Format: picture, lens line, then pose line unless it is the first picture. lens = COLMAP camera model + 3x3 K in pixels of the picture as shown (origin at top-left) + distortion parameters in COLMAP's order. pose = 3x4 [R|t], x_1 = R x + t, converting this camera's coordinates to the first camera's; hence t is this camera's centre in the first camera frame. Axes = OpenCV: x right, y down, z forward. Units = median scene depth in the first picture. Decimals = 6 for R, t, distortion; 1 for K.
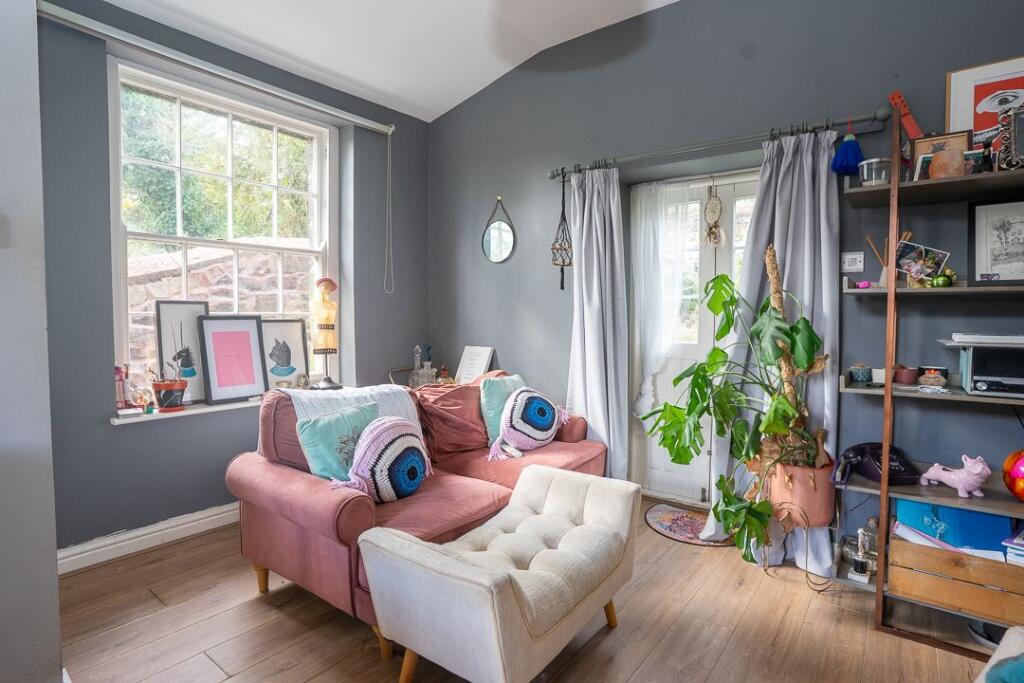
lens RADIAL K [[536.6, 0, 508.4], [0, 536.6, 339.2], [0, 0, 1]] dist [-0.078362, 0.037372]
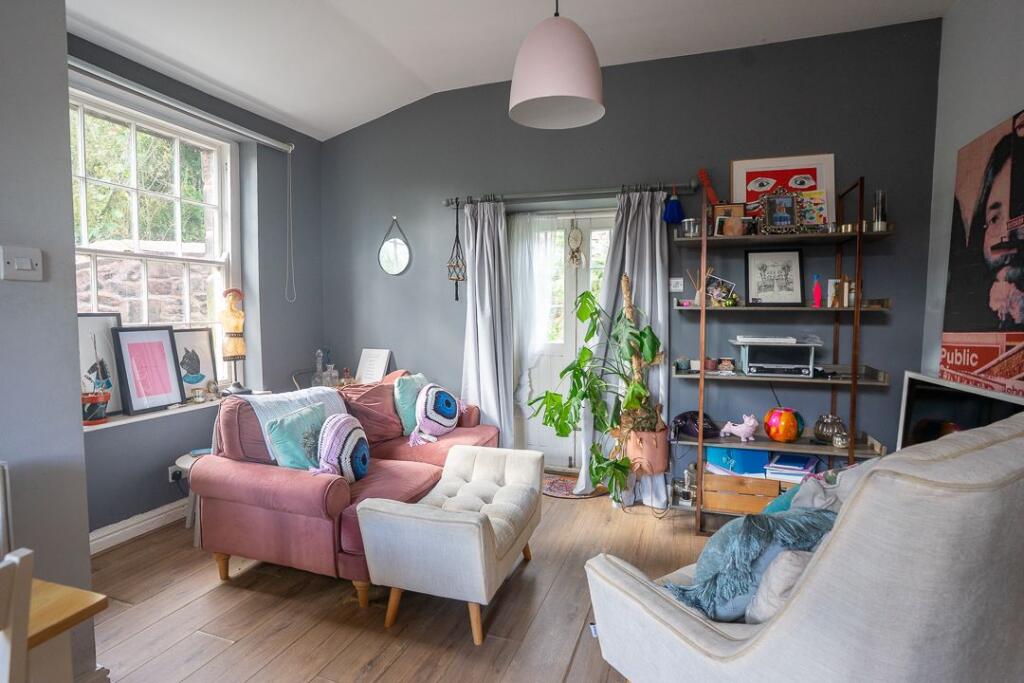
lens RADIAL K [[536.6, 0, 508.4], [0, 536.6, 339.2], [0, 0, 1]] dist [-0.078362, 0.037372]
pose [[0.949567, -0.021541, 0.312824, -0.232549], [0.017544, 0.999725, 0.015586, -0.032258], [-0.313074, -0.009312, 0.949683, -0.234969]]
